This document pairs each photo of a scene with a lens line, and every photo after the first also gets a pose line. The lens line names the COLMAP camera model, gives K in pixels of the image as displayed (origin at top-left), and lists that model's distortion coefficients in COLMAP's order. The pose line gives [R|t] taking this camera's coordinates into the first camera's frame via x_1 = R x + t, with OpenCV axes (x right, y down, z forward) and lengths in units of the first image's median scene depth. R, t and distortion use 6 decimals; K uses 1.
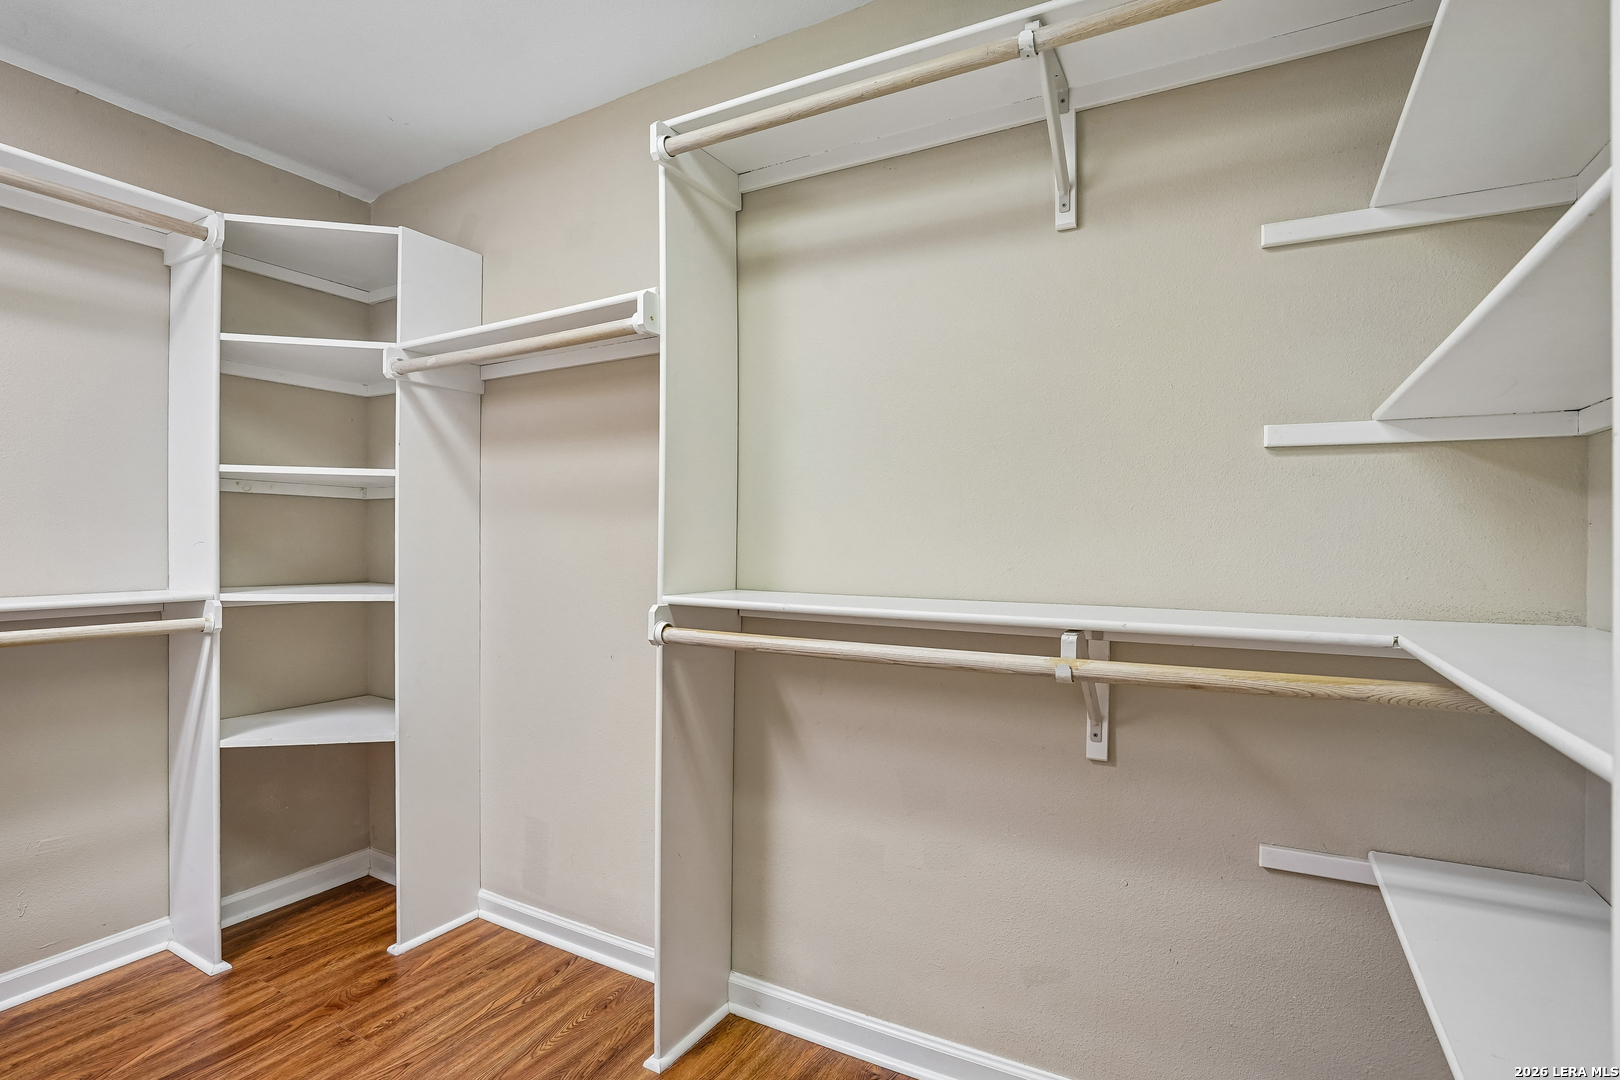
lens RADIAL K [[772.1, 0, 812.2], [0, 772.1, 541.4], [0, 0, 1]] dist [-0.033327, 0.007774]
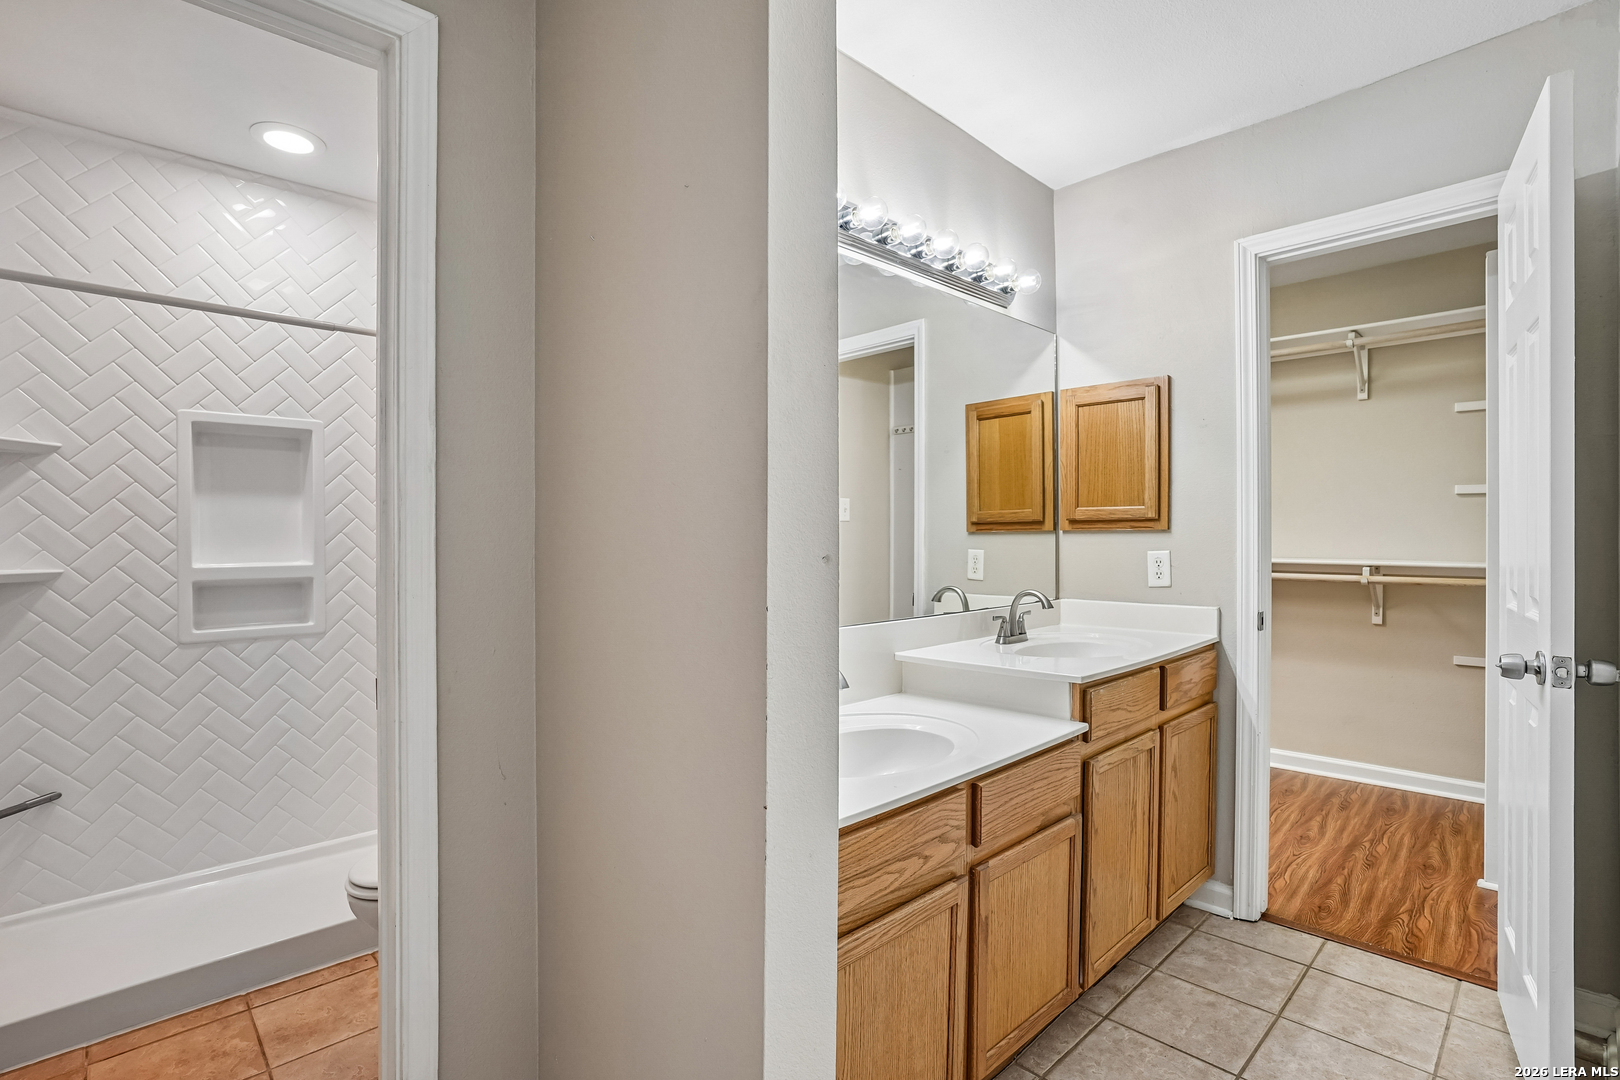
lens RADIAL K [[772.1, 0, 809.2], [0, 772.1, 538.6], [0, 0, 1]] dist [-0.033327, 0.007774]
pose [[0.962625, -0.000161, -0.270838, -0.689977], [0.002533, 0.999961, 0.008407, -0.004721], [0.270827, -0.008779, 0.962588, -1.751317]]
